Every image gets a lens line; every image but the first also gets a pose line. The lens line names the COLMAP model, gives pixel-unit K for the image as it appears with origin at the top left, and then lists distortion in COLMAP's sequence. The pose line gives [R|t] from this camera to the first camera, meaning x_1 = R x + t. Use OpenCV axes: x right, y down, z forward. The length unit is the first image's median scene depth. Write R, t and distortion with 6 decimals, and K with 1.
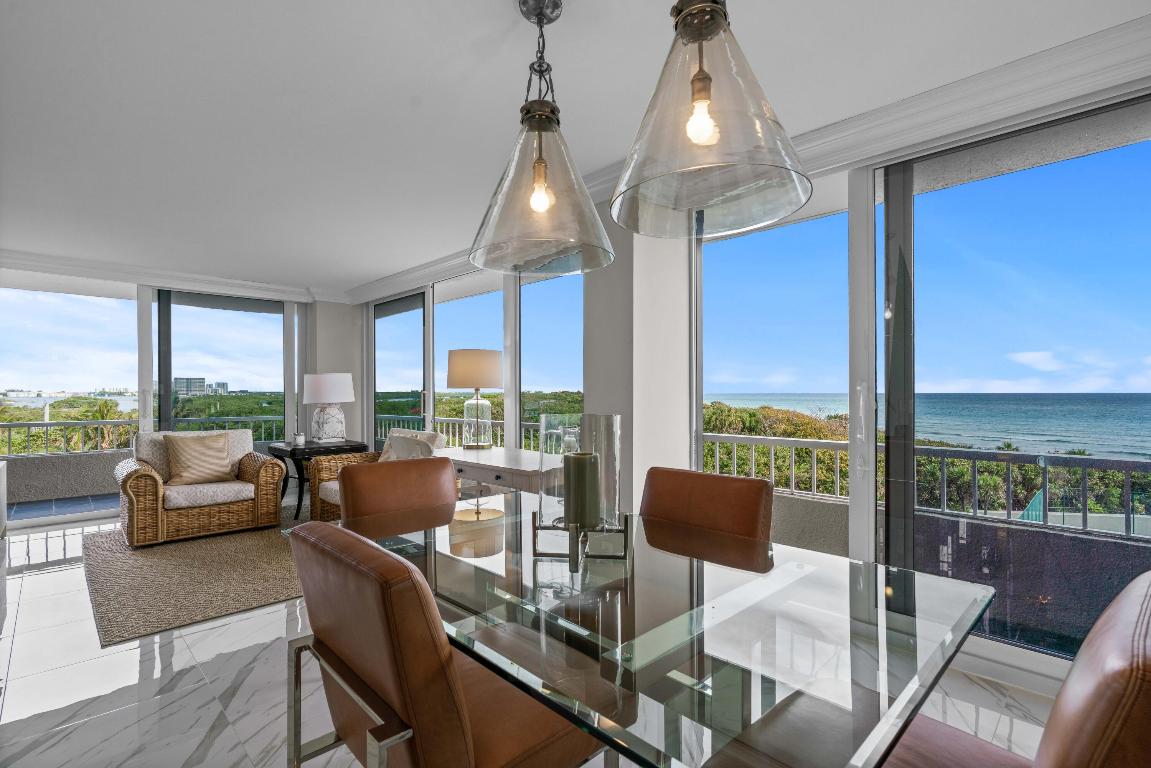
lens RADIAL K [[537.4, 0, 576.3], [0, 537.4, 393.6], [0, 0, 1]] dist [-0.003238, 0.000545]
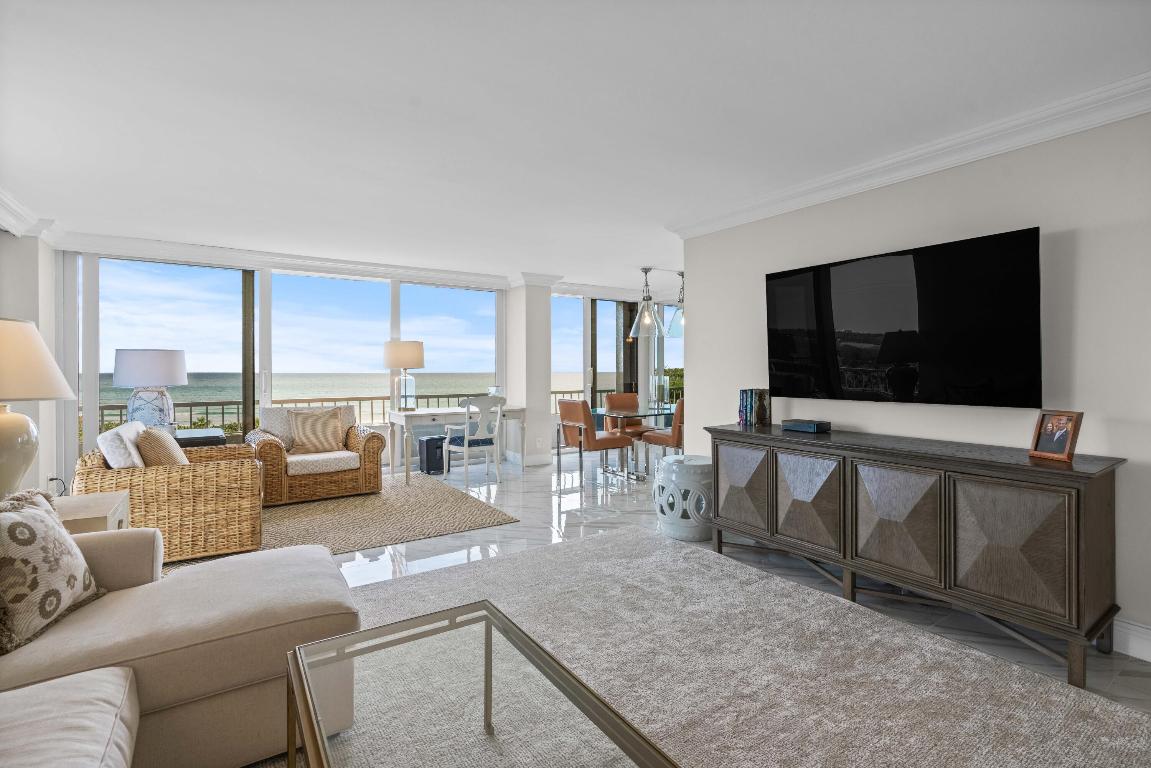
lens RADIAL K [[531.4, 0, 578.3], [0, 531.4, 376.0], [0, 0, 1]] dist [-0.019283, 0.008805]
pose [[0.179442, -0.011188, 0.983705, -1.252754], [0.005351, 0.999932, 0.010396, -0.001748], [-0.983754, 0.003399, 0.179490, 0.260536]]
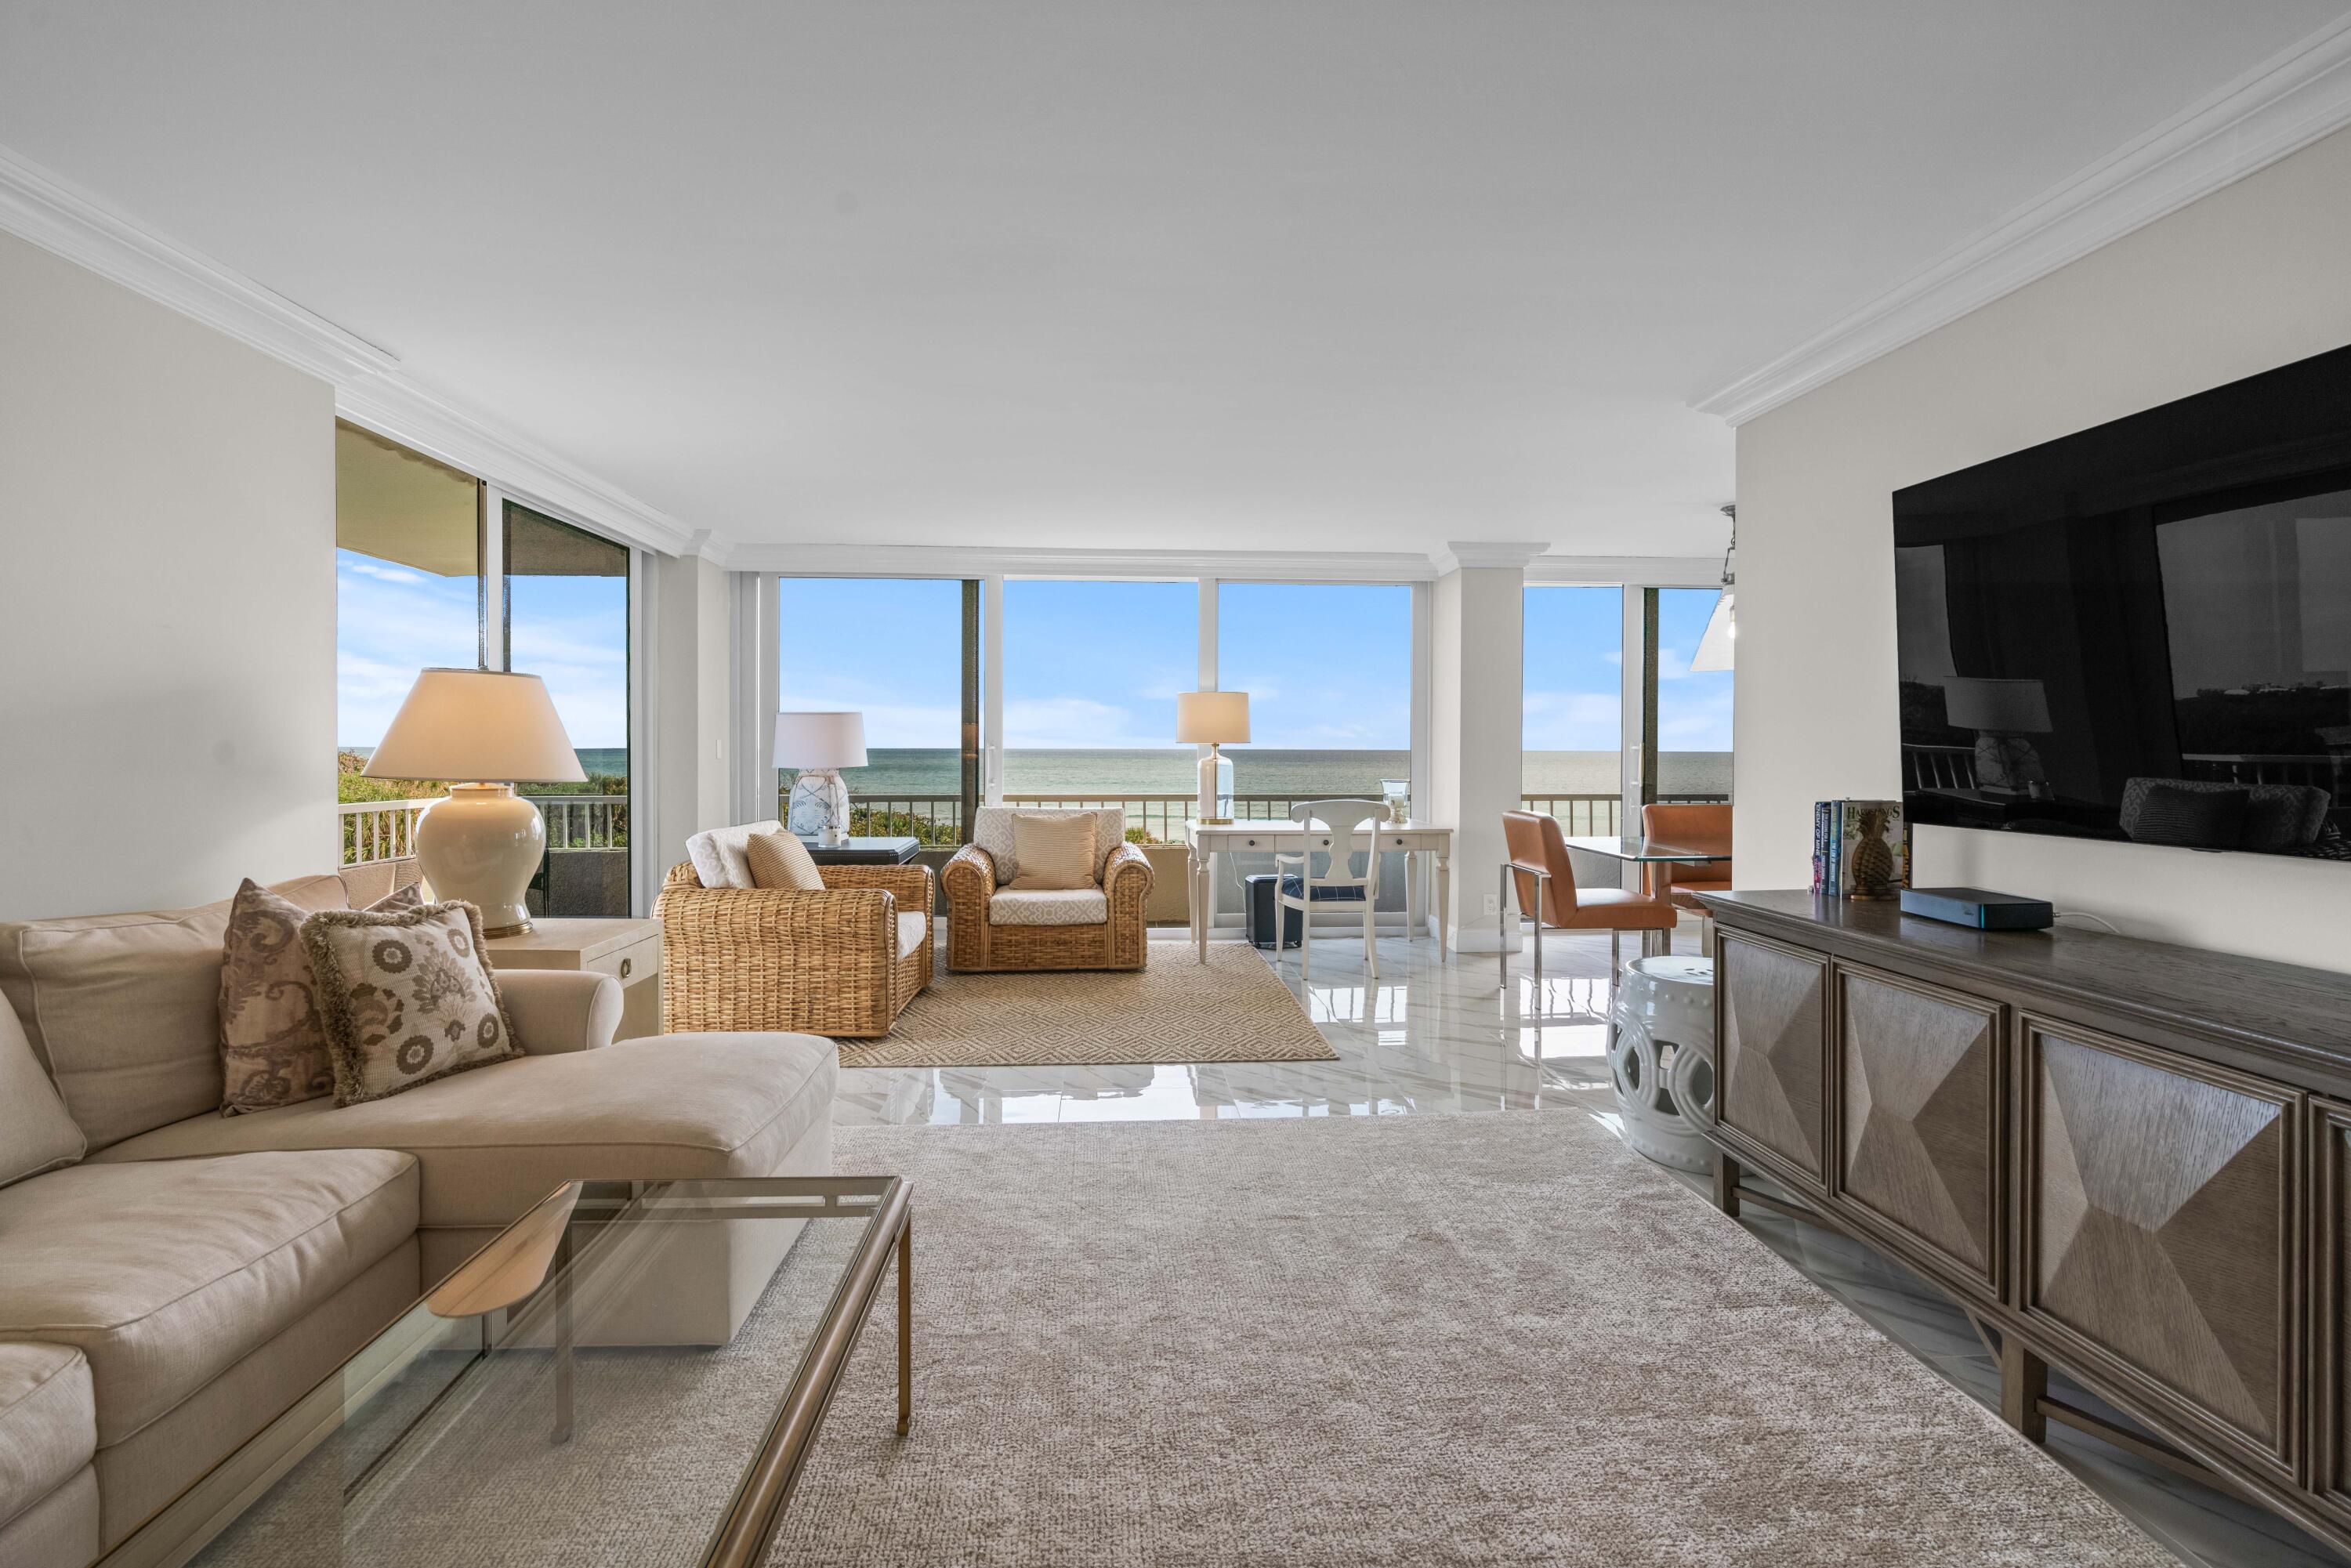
lens RADIAL K [[1058.3, 0, 1177.2], [0, 1058.3, 763.5], [0, 0, 1]] dist [-0.016673, 0.008594]
pose [[0.648912, -0.007525, 0.760826, -1.139974], [-0.002808, 0.999921, 0.012285, -0.000041], [-0.760858, -0.010109, 0.648839, 0.074949]]
